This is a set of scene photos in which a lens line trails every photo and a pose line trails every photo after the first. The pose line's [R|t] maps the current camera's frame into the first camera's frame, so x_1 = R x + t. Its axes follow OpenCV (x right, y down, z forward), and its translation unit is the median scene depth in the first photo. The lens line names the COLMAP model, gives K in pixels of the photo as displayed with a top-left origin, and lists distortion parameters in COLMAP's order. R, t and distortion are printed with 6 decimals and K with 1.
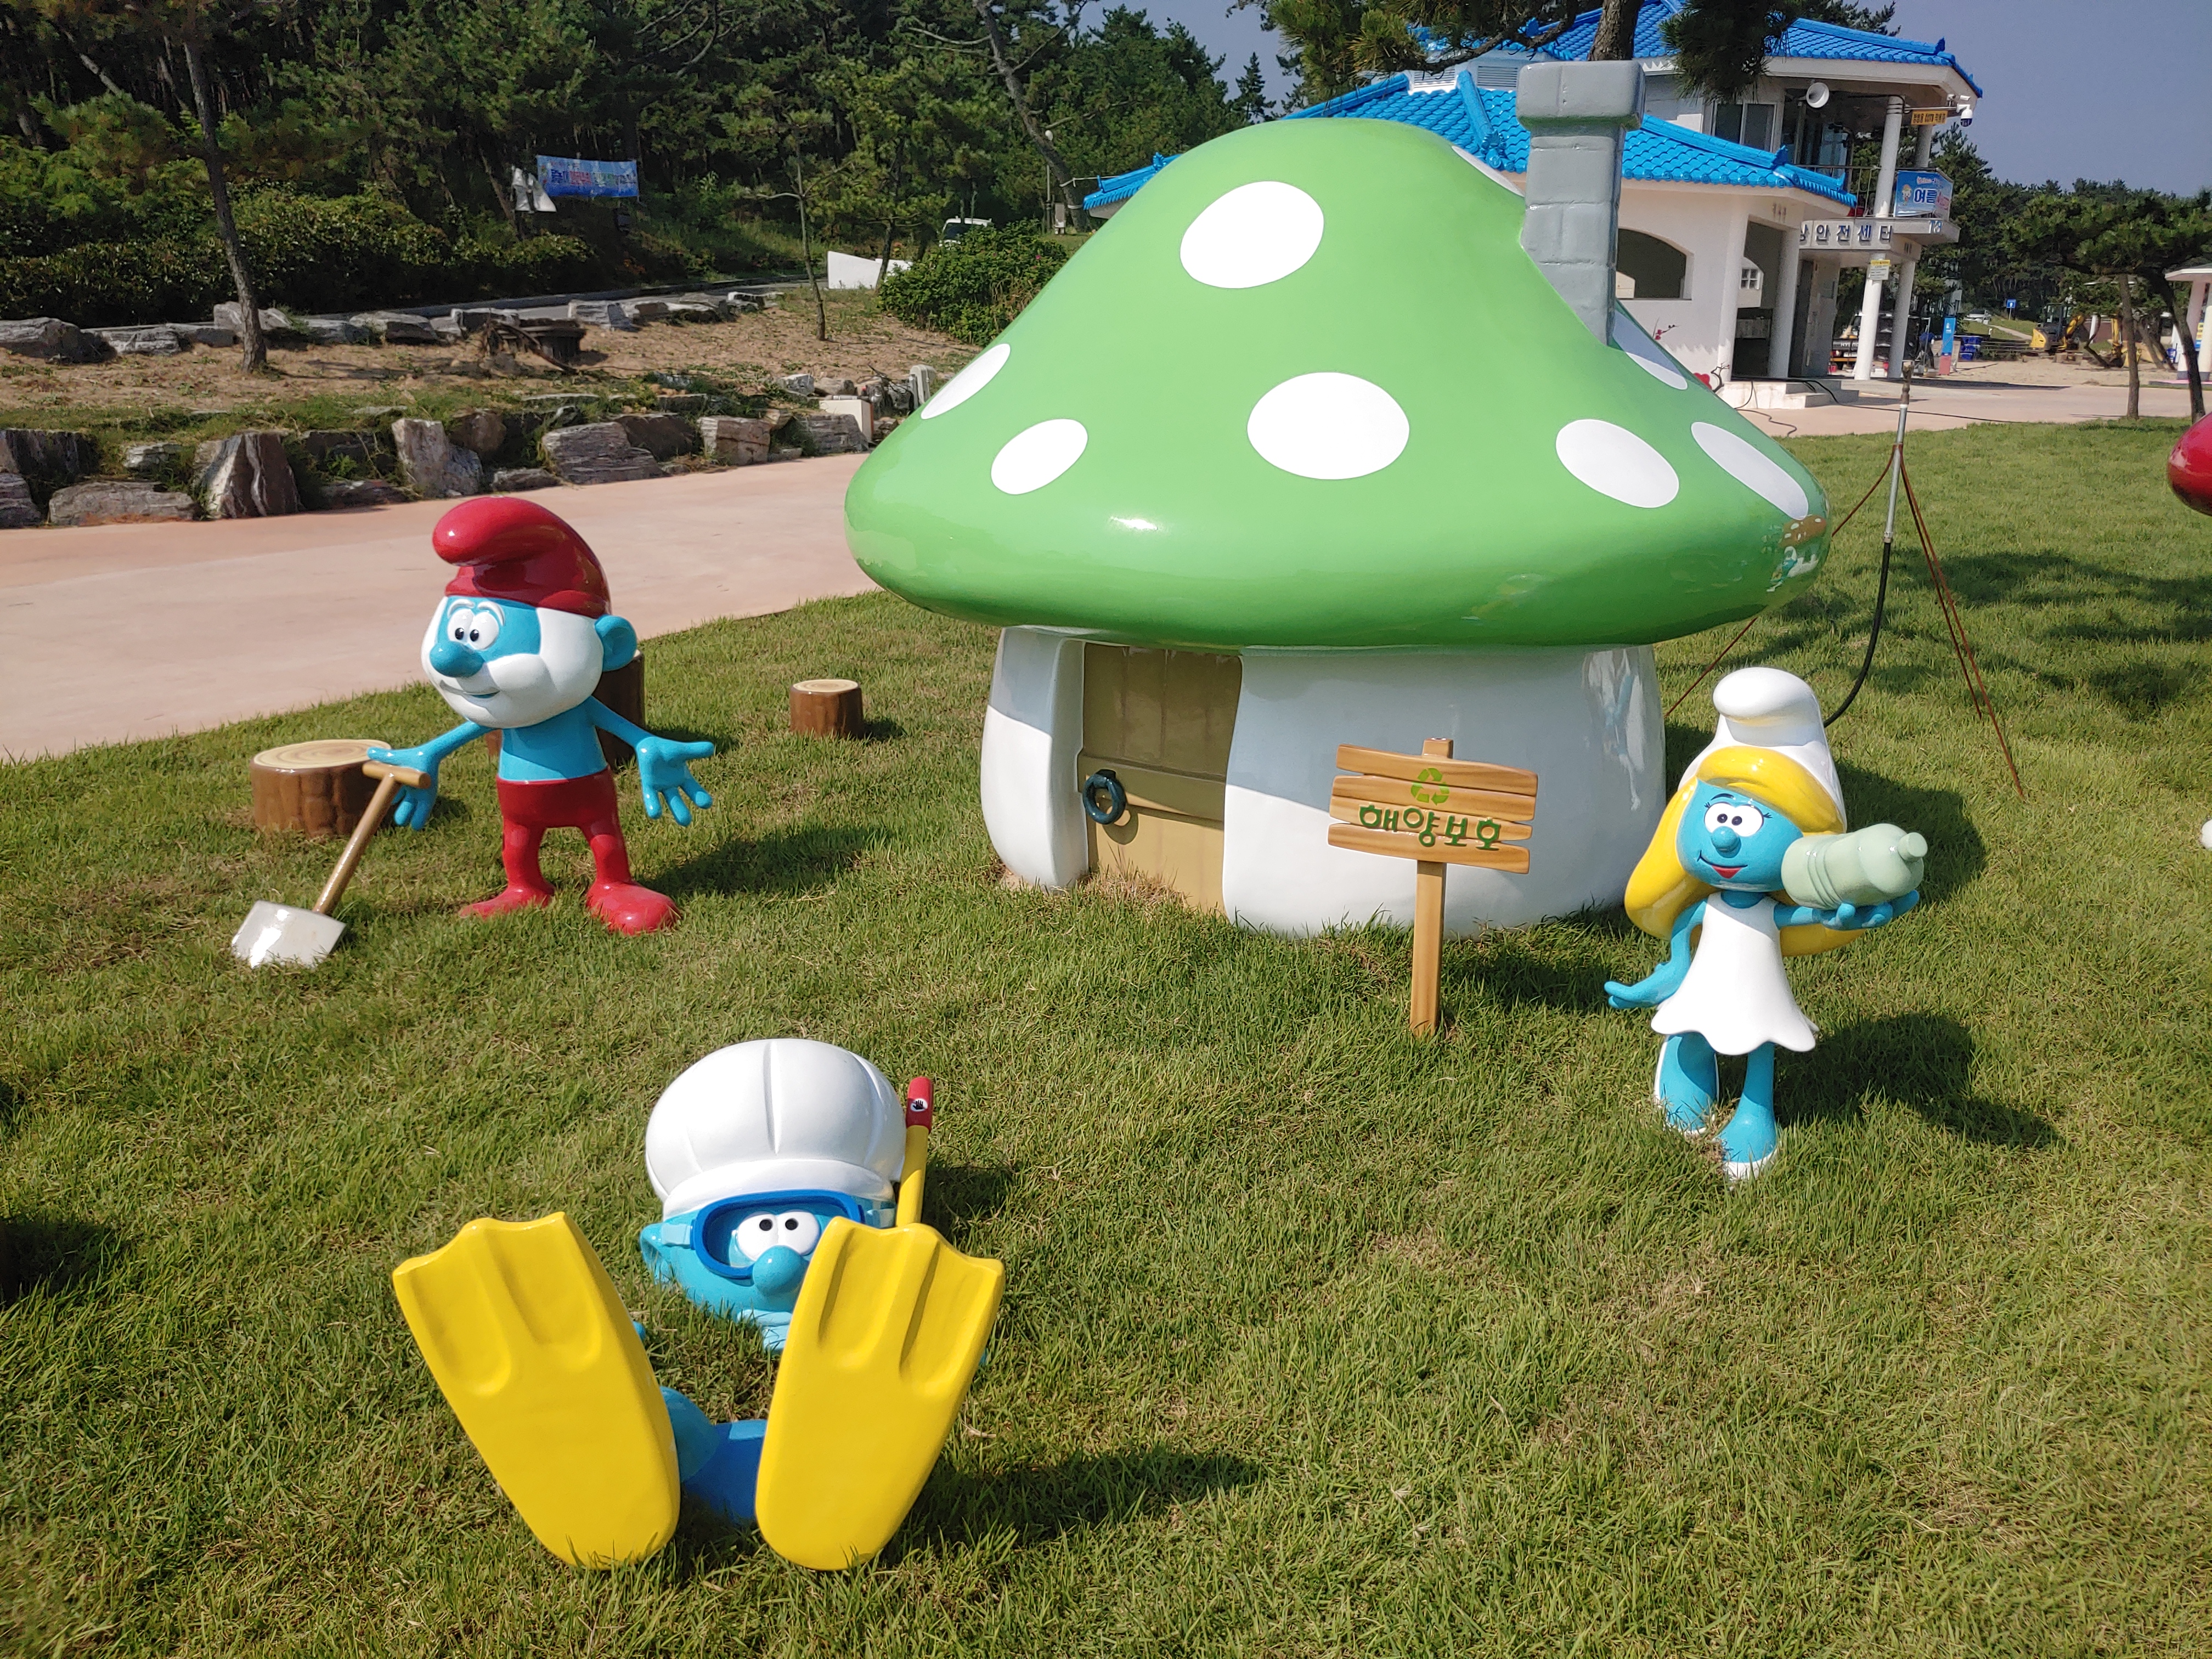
lens RADIAL K [[1752.2, 0, 1115.6], [0, 1752.2, 832.4], [0, 0, 1]] dist [0.026043, -0.011022]
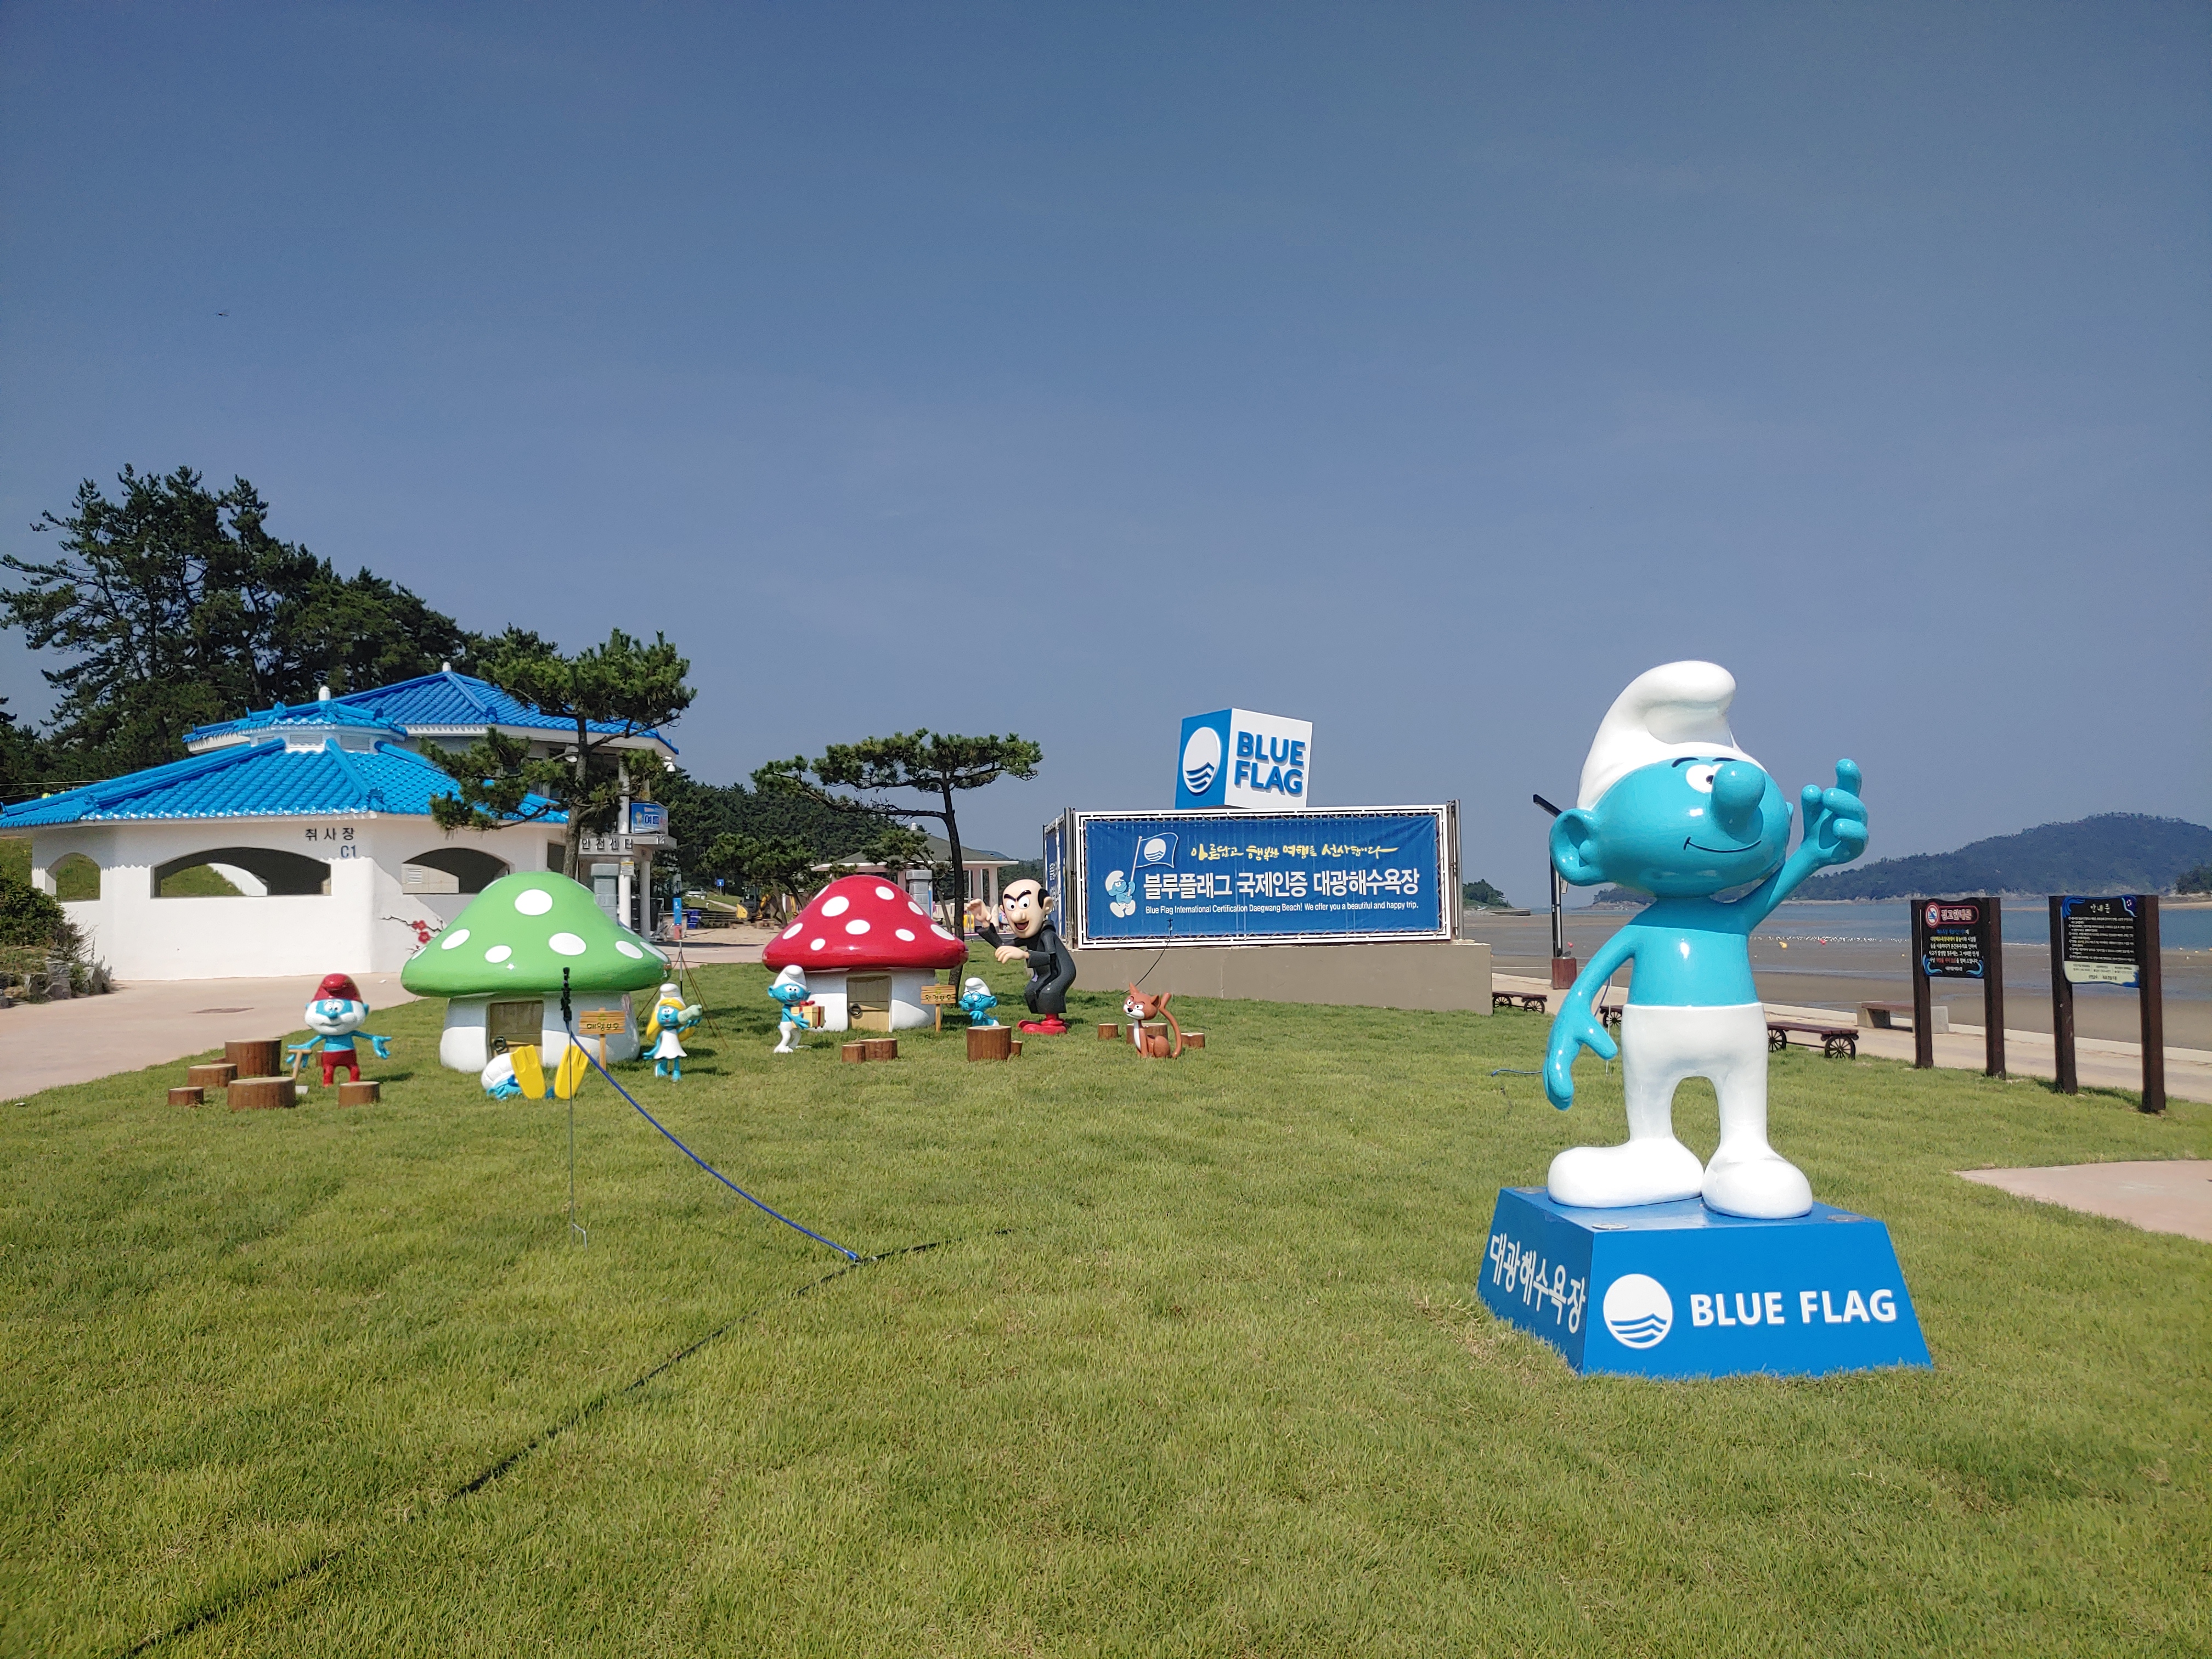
lens RADIAL K [[1752.2, 0, 1115.6], [0, 1752.2, 832.4], [0, 0, 1]] dist [0.026043, -0.011022]
pose [[0.781747, 0.003057, 0.623588, -0.181983], [0.193292, 0.949549, -0.246970, 0.100988], [-0.592882, 0.313603, 0.741717, -0.374088]]
